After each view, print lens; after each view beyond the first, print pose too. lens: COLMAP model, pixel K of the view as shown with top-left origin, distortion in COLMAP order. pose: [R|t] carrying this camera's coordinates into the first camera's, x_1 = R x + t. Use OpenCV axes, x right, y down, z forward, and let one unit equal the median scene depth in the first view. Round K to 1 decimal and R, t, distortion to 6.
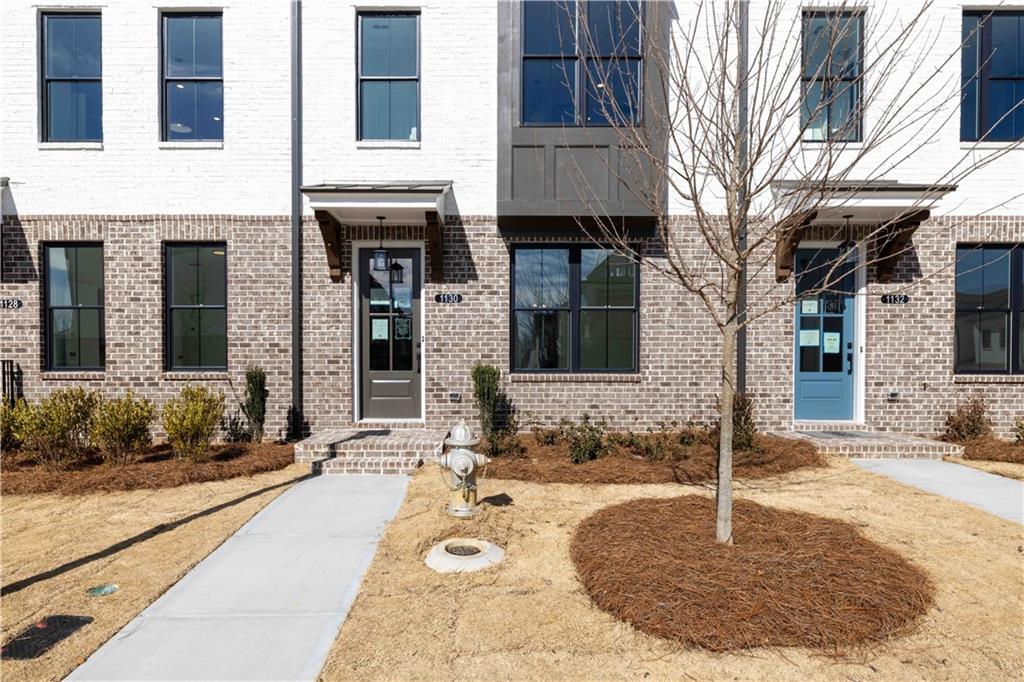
lens RADIAL K [[596.0, 0, 510.5], [0, 596.0, 349.5], [0, 0, 1]] dist [0.025740, 0.000380]
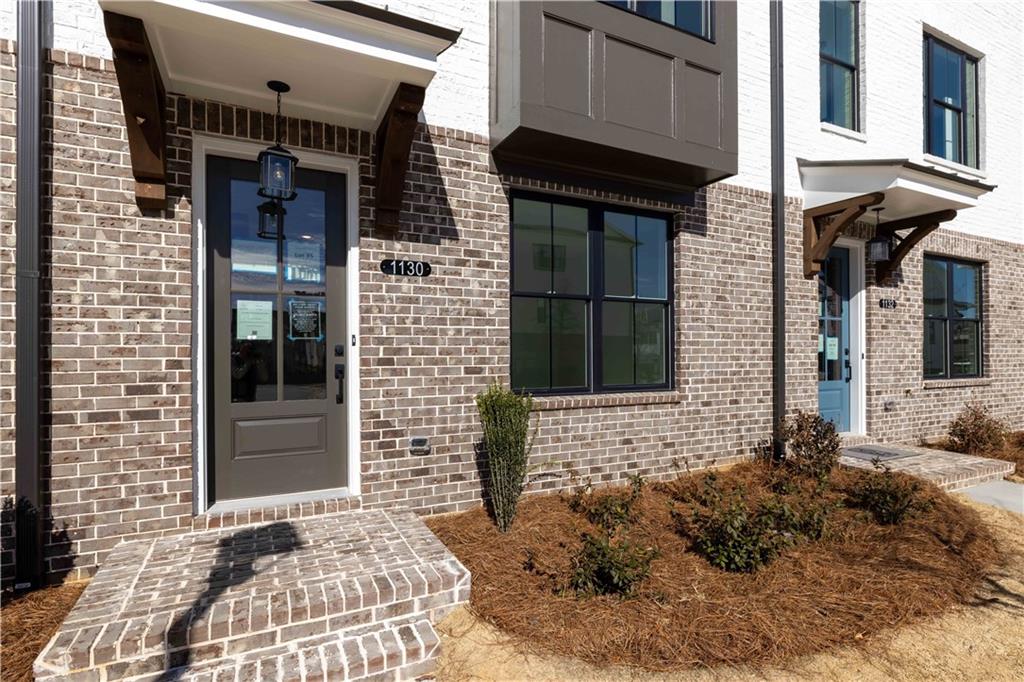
lens RADIAL K [[466.4, 0, 514.2], [0, 466.4, 341.4], [0, 0, 1]] dist [0.002723, -0.000040]
pose [[0.882920, 0.005889, 0.469487, -0.220210], [-0.005510, 0.999982, -0.002181, -0.016923], [-0.469491, -0.000661, 0.882937, 0.570526]]
